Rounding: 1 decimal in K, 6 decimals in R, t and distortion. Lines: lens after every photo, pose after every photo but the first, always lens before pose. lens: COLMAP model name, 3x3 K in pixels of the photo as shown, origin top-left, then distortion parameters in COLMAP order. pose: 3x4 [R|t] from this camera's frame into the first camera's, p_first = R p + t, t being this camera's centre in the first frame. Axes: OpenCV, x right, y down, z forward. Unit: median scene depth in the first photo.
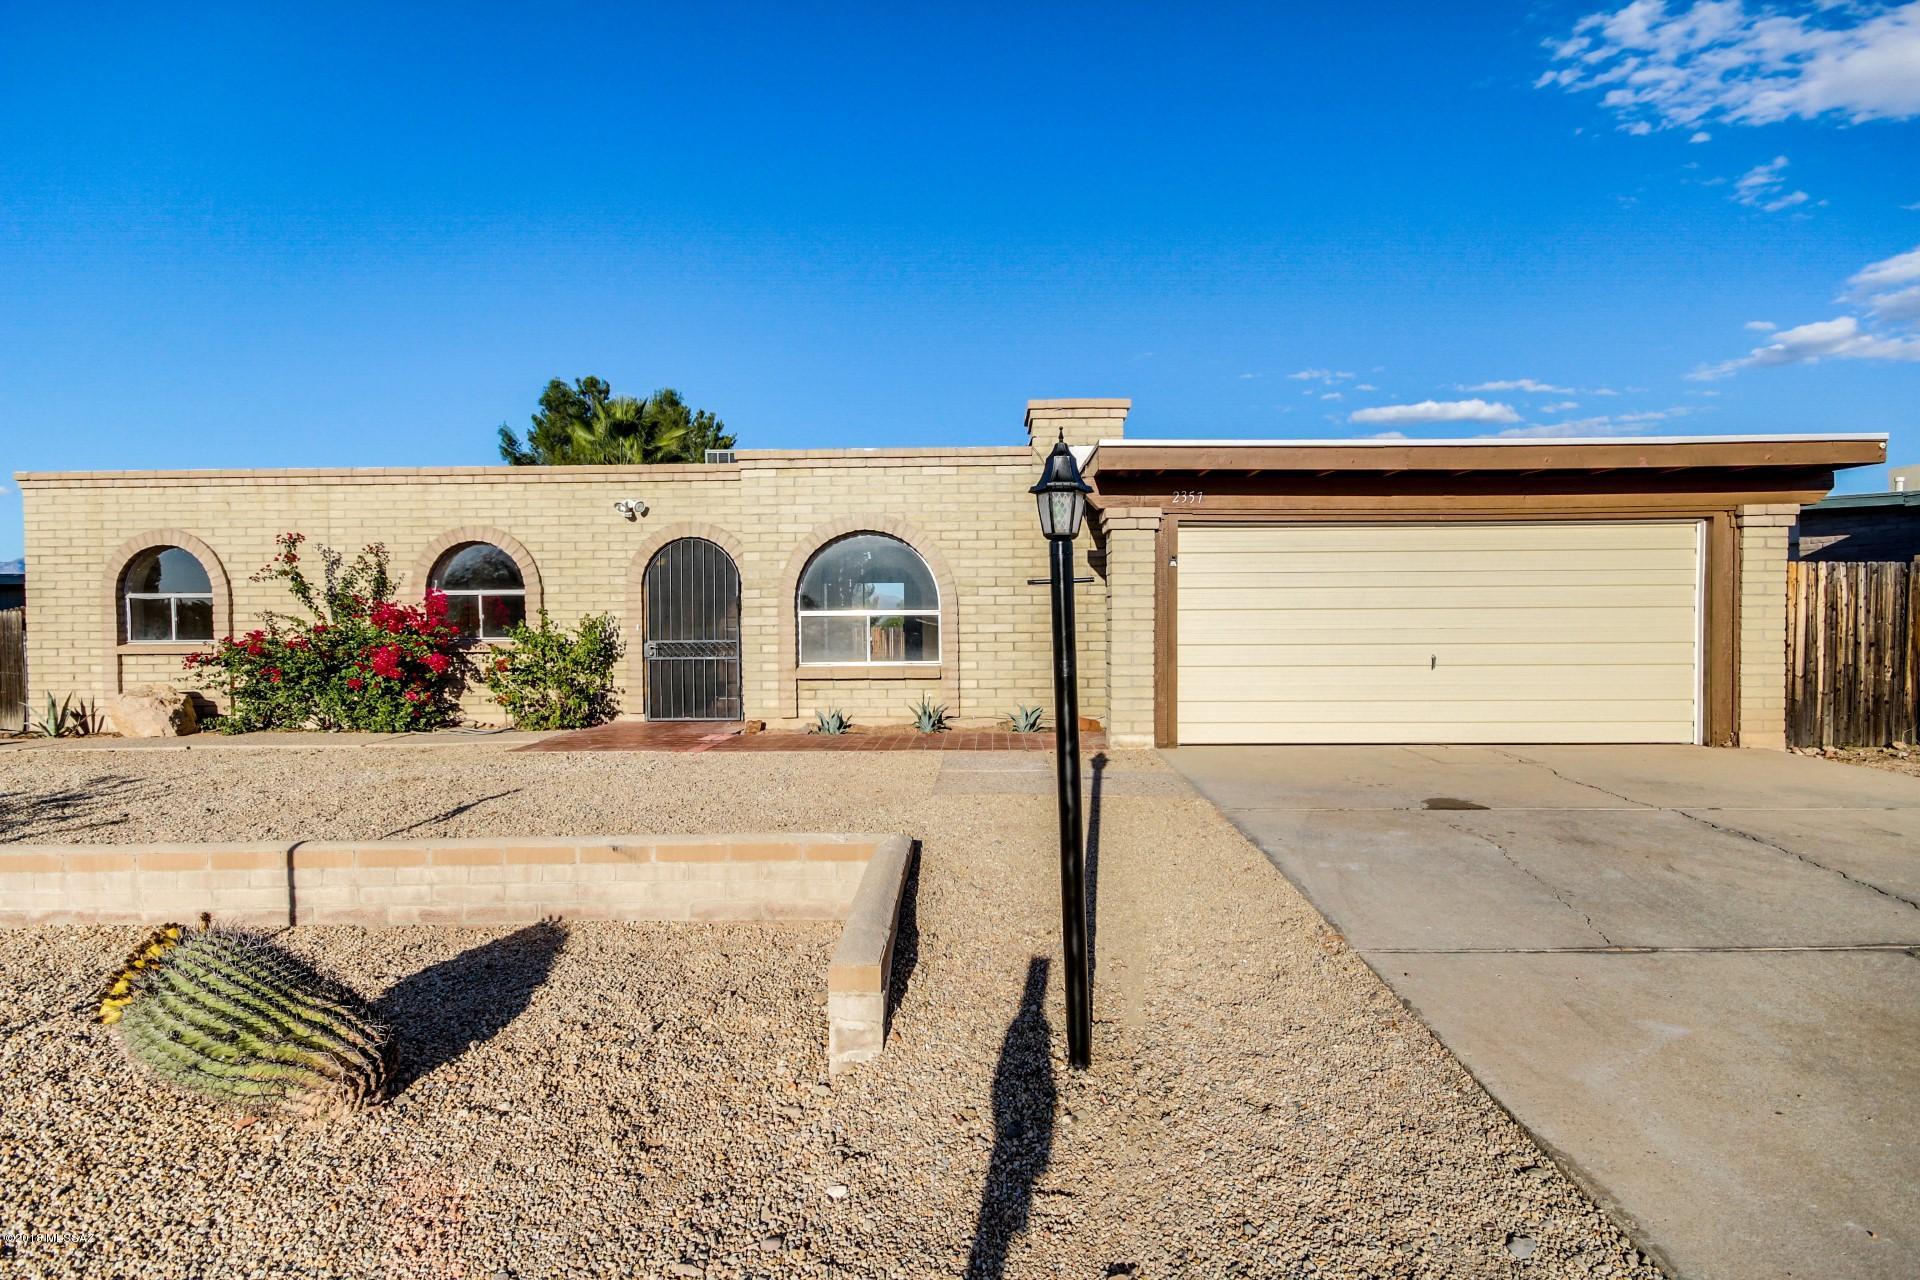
lens RADIAL K [[939.9, 0, 960.2], [0, 939.9, 643.2], [0, 0, 1]] dist [-0.002725, -0.000257]
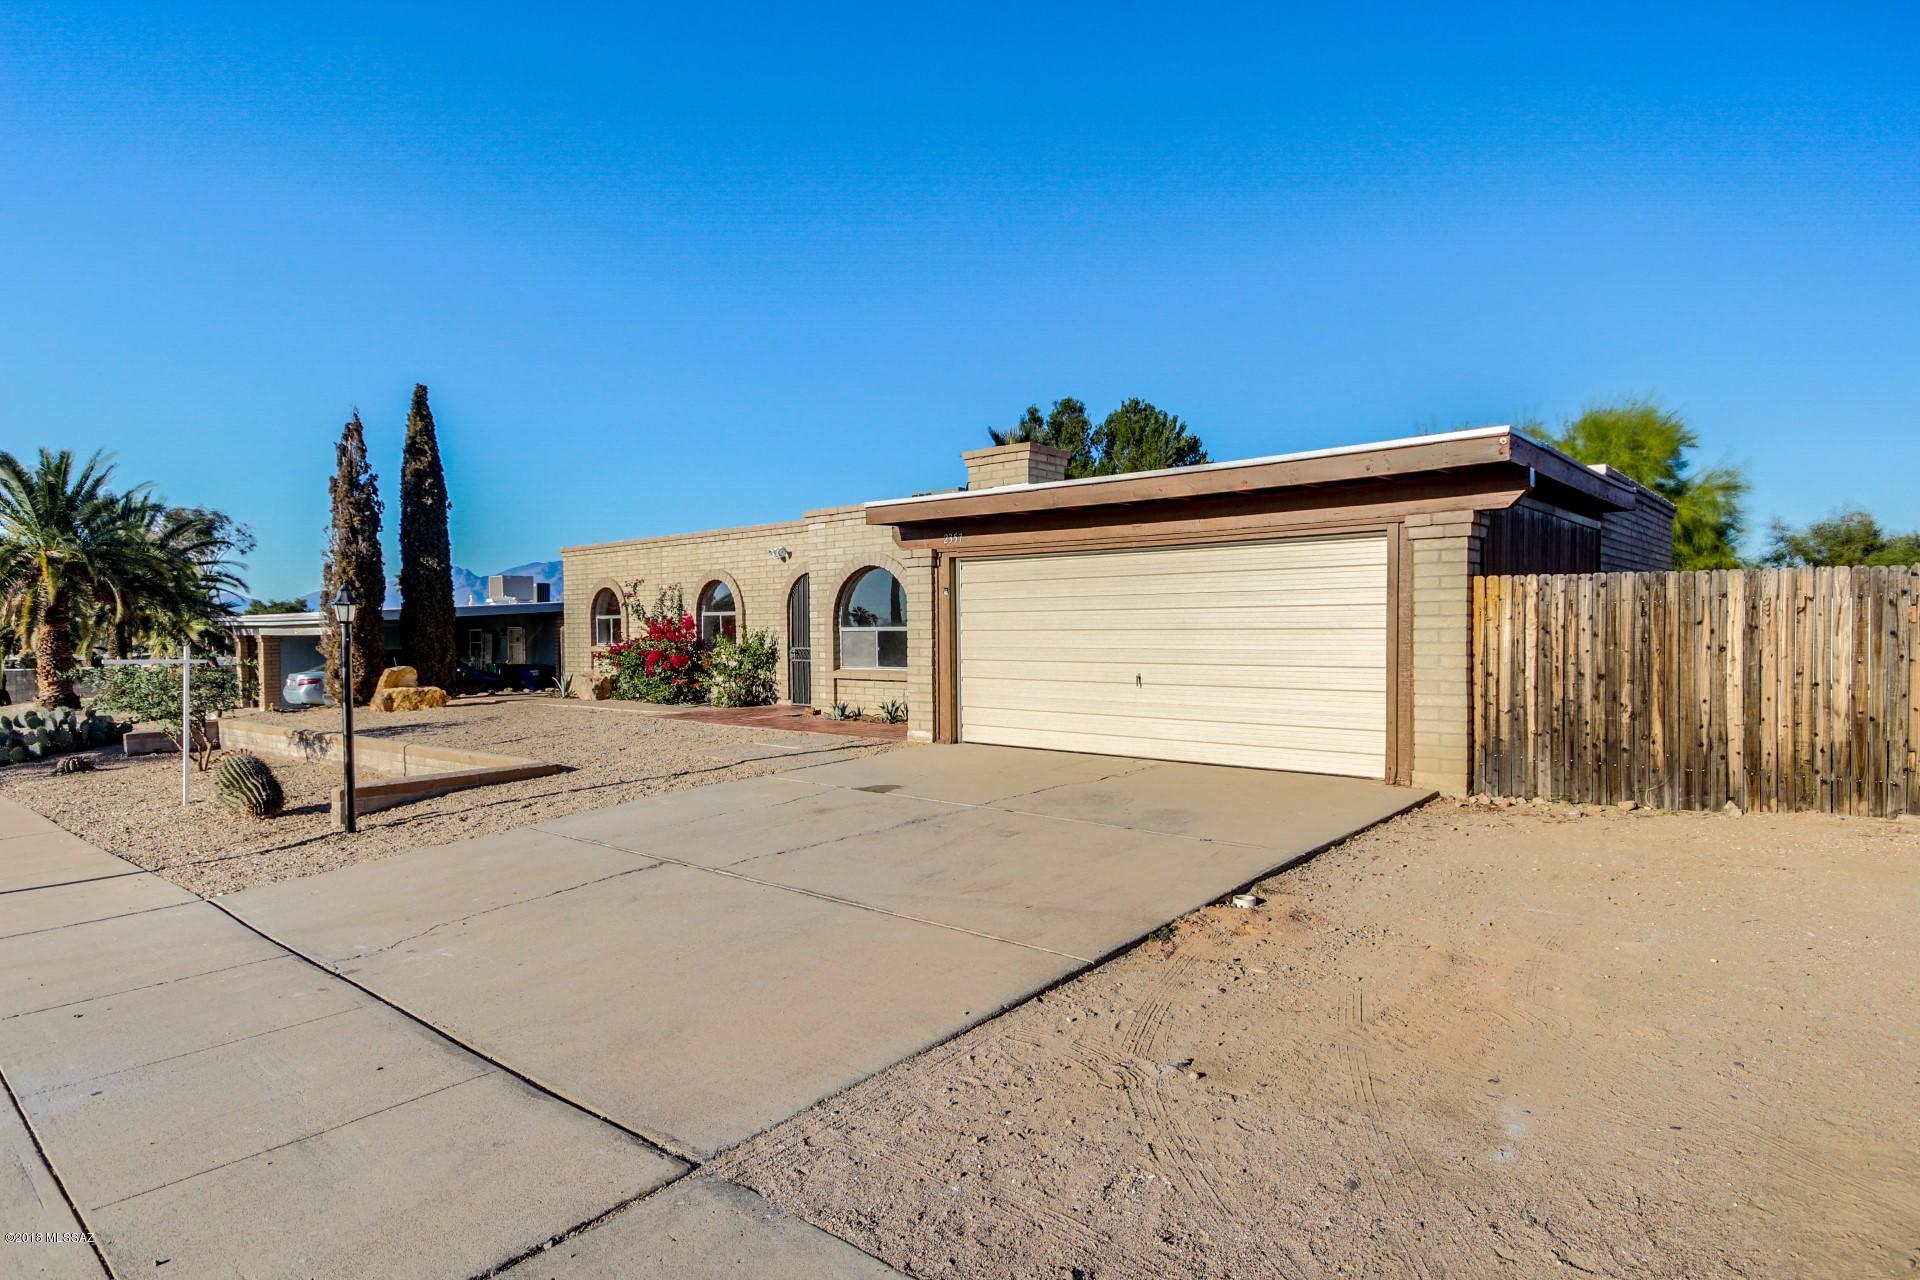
lens RADIAL K [[1038.6, 0, 959.7], [0, 1038.6, 639.0], [0, 0, 1]] dist [0.011328, -0.003640]
pose [[0.768908, 0.007362, -0.639317, 1.097377], [-0.006240, 0.999972, 0.004009, -0.030024], [0.639329, 0.000907, 0.768933, -0.031874]]
